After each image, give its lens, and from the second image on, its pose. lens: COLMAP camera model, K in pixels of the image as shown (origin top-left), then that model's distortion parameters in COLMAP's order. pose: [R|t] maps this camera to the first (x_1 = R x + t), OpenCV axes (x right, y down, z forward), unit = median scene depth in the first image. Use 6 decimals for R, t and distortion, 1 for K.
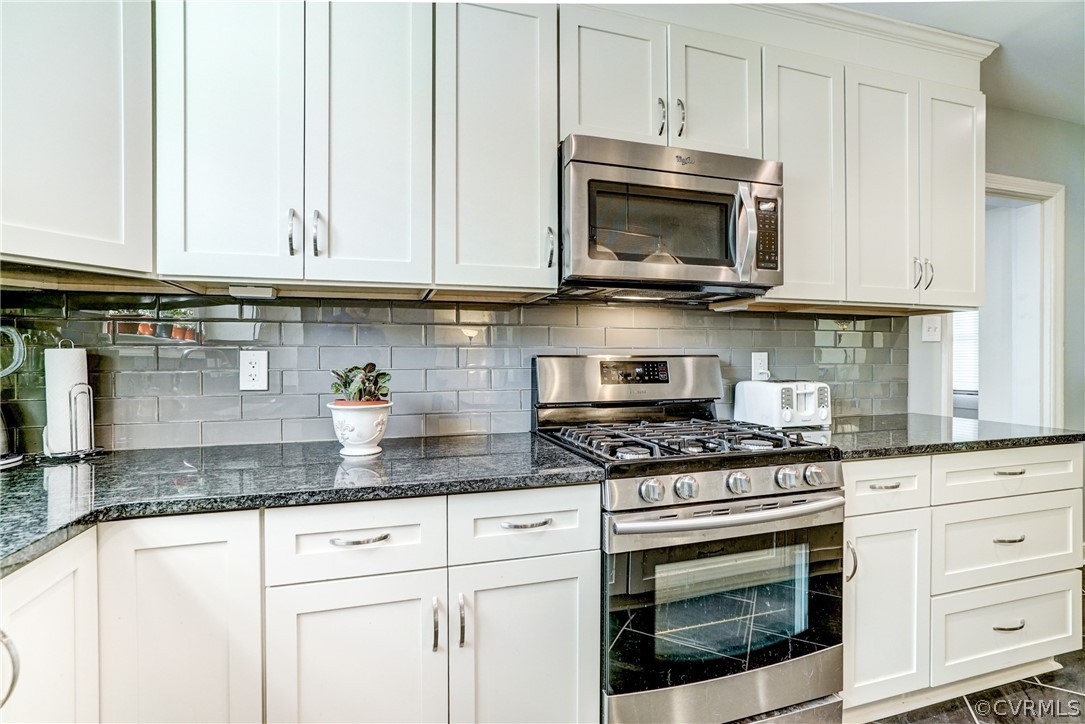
lens RADIAL K [[497.4, 0, 547.7], [0, 497.4, 360.0], [0, 0, 1]] dist [-0.028660, 0.014318]
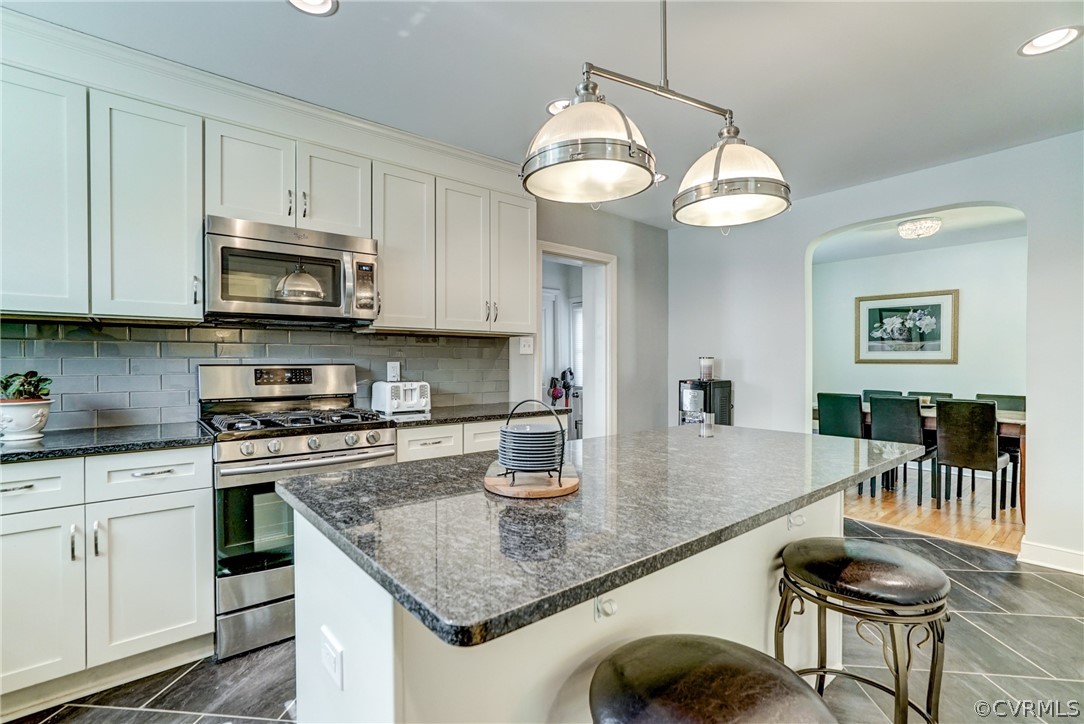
lens RADIAL K [[496.9, 0, 544.7], [0, 496.9, 363.9], [0, 0, 1]] dist [-0.028660, 0.014318]
pose [[0.931673, -0.001277, 0.363295, 0.446549], [0.002674, 0.999991, -0.003344, -0.004764], [-0.363288, 0.004087, 0.931668, -0.723839]]
